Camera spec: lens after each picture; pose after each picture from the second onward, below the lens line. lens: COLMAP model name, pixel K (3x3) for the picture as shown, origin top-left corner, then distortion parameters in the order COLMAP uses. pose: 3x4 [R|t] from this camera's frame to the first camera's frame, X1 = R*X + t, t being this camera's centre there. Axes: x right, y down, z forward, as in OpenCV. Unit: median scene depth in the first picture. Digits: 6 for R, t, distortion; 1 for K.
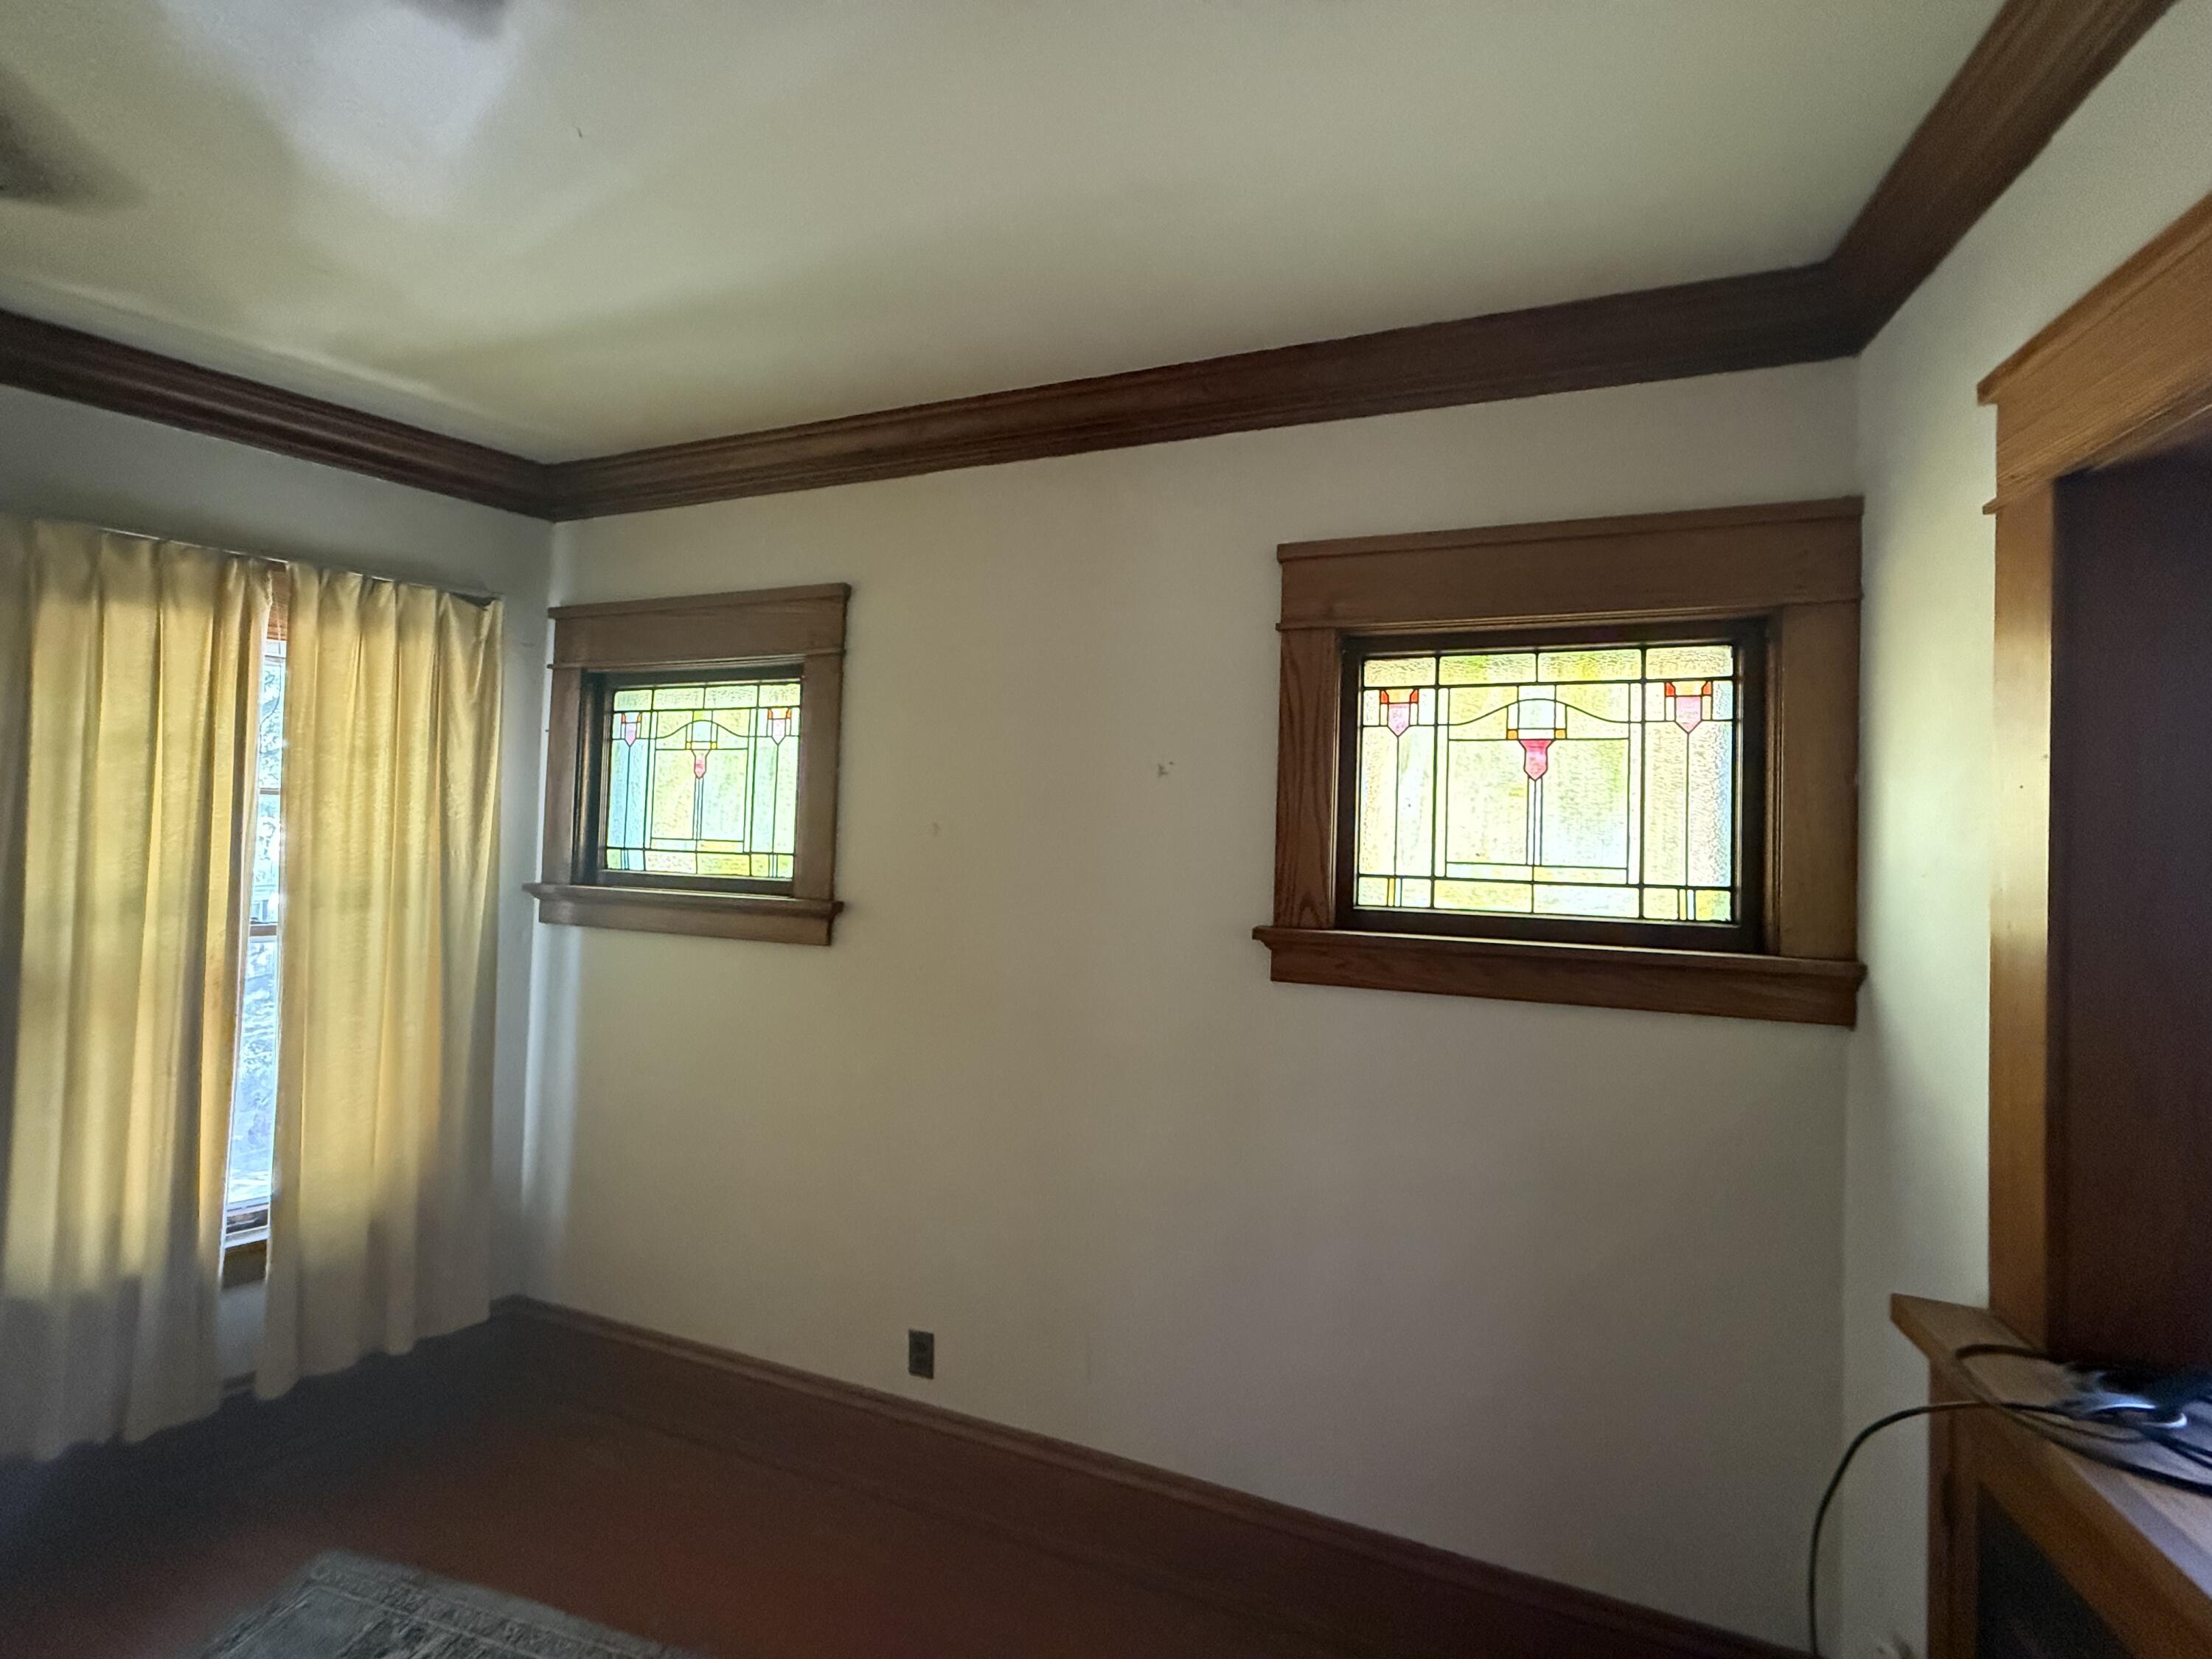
lens RADIAL K [[879.1, 0, 1109.0], [0, 879.1, 828.6], [0, 0, 1]] dist [-0.000372, 0.000246]
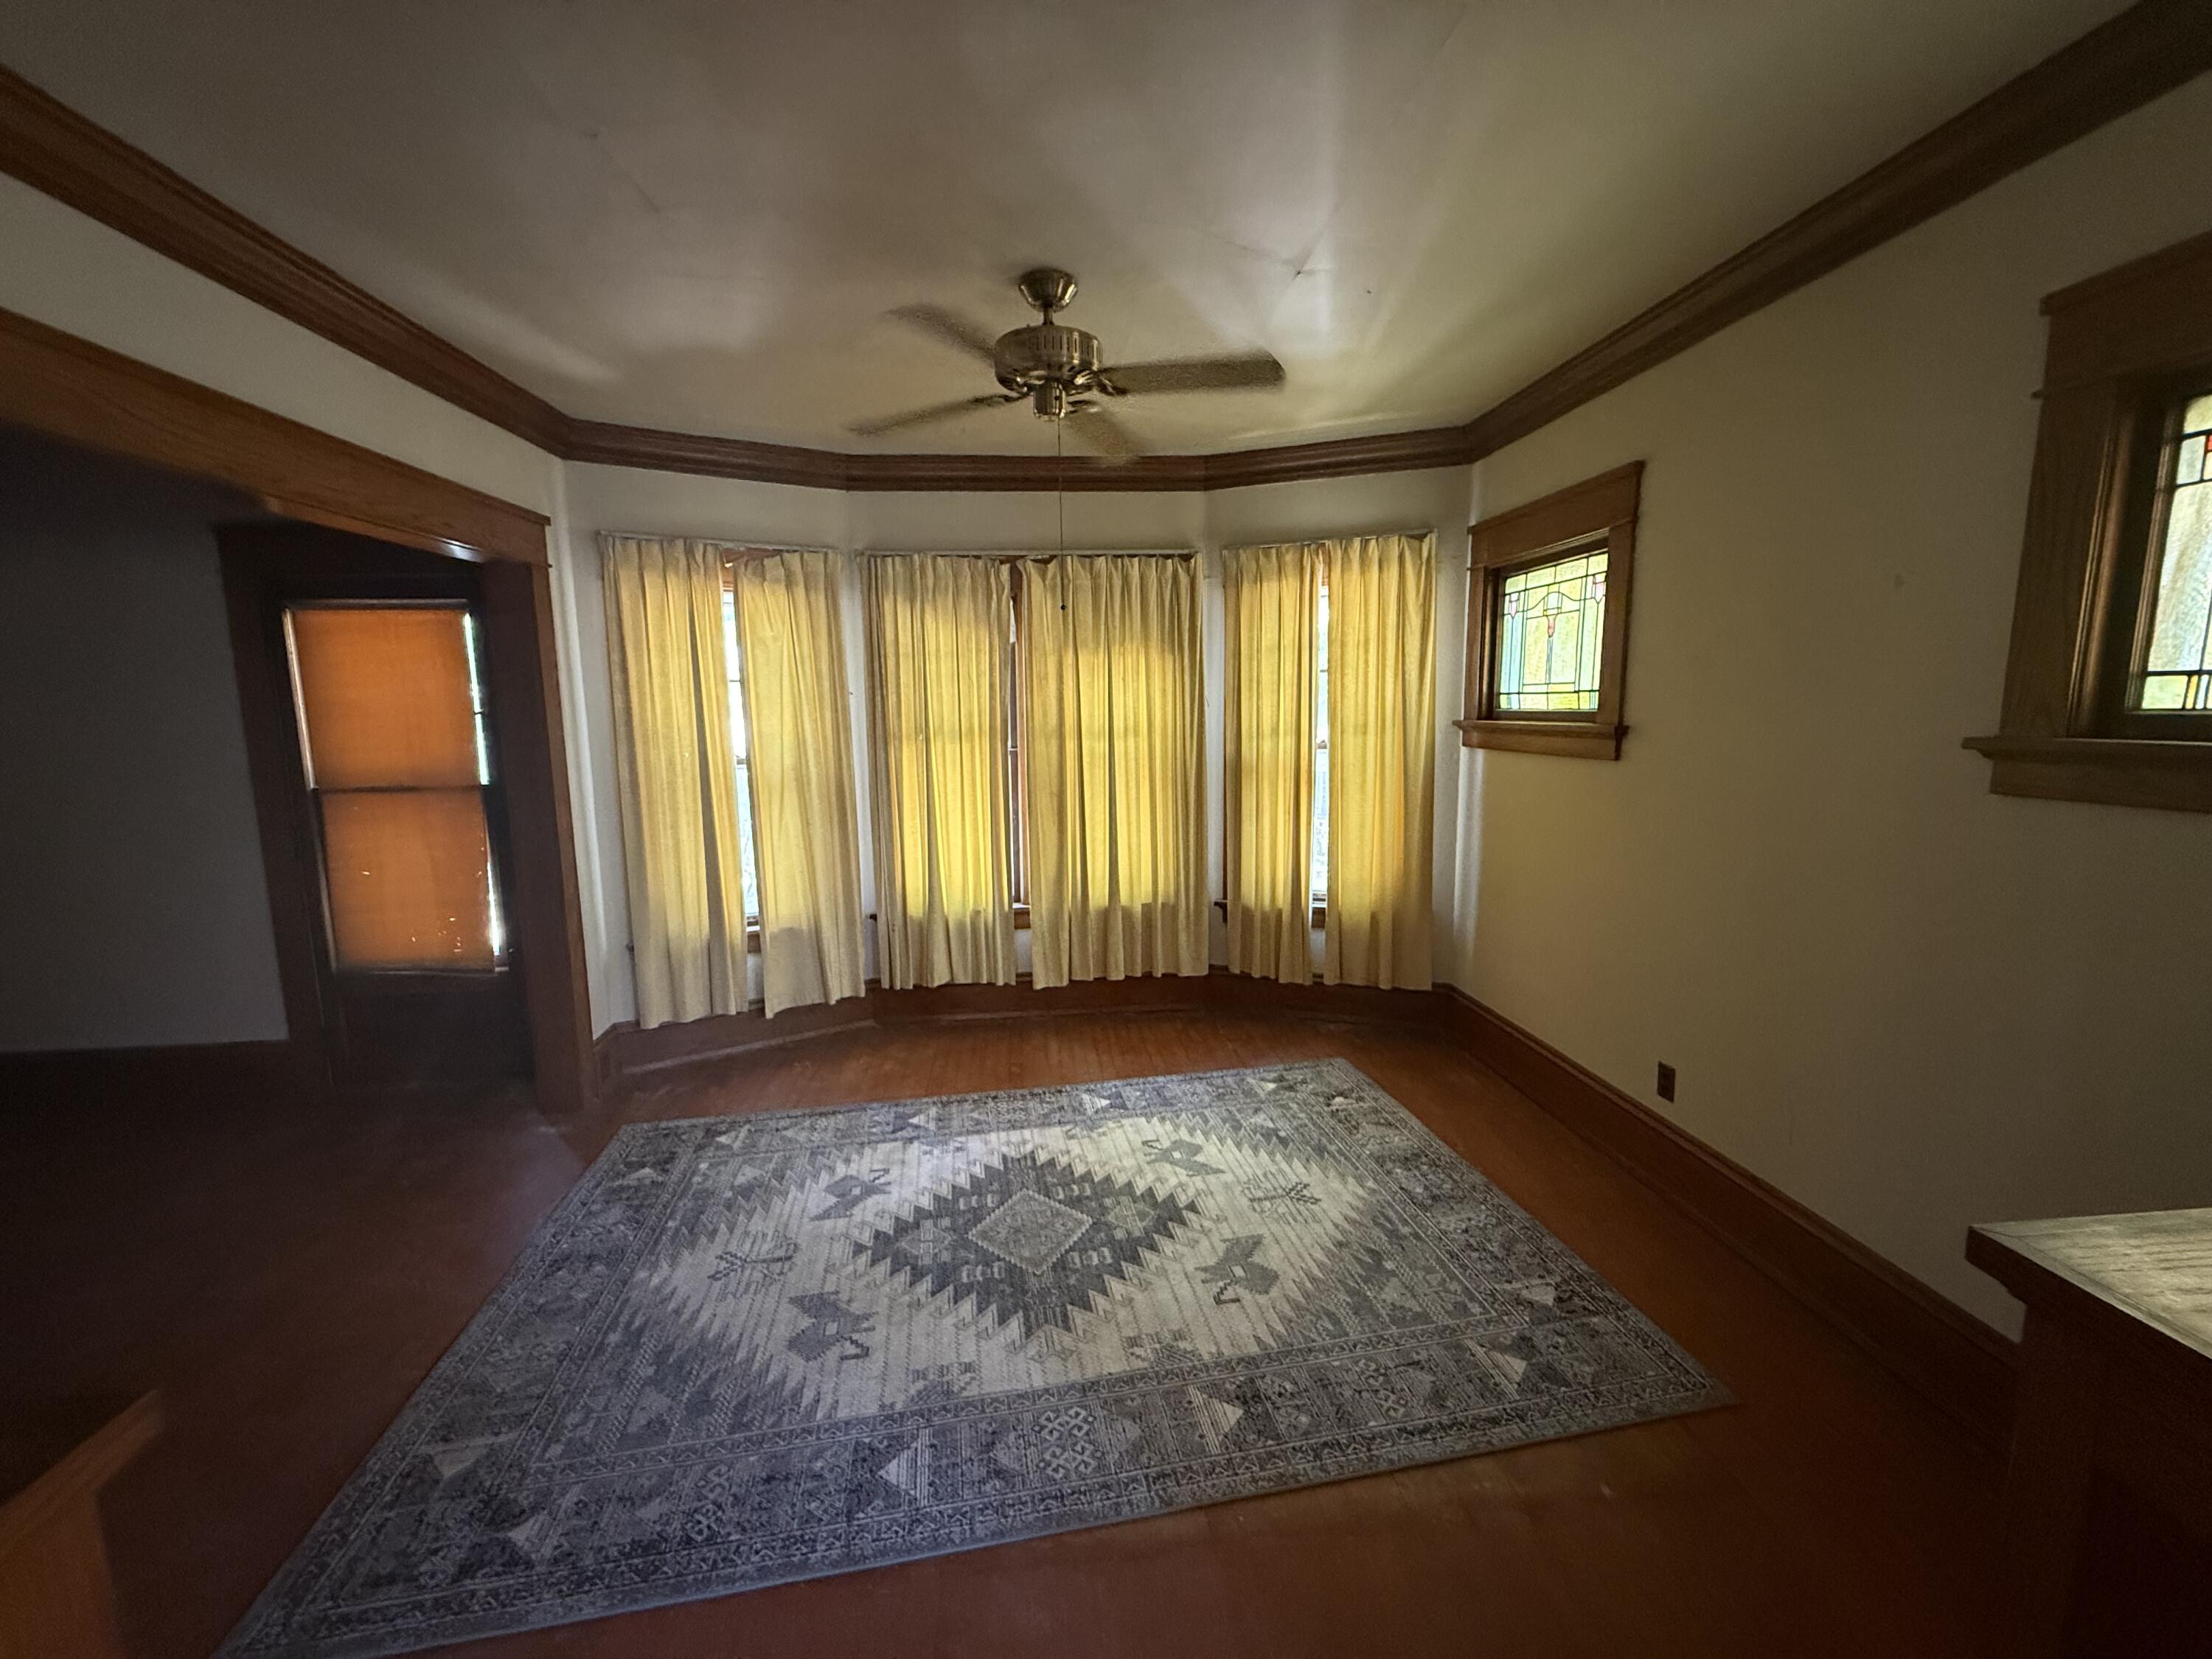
lens RADIAL K [[879.1, 0, 1099.2], [0, 879.1, 827.6], [0, 0, 1]] dist [-0.000372, 0.000246]
pose [[0.420560, 0.087368, -0.903048, 0.517595], [0.048590, 0.991755, 0.118579, 0.041461], [0.905963, -0.093749, 0.412847, -0.213398]]
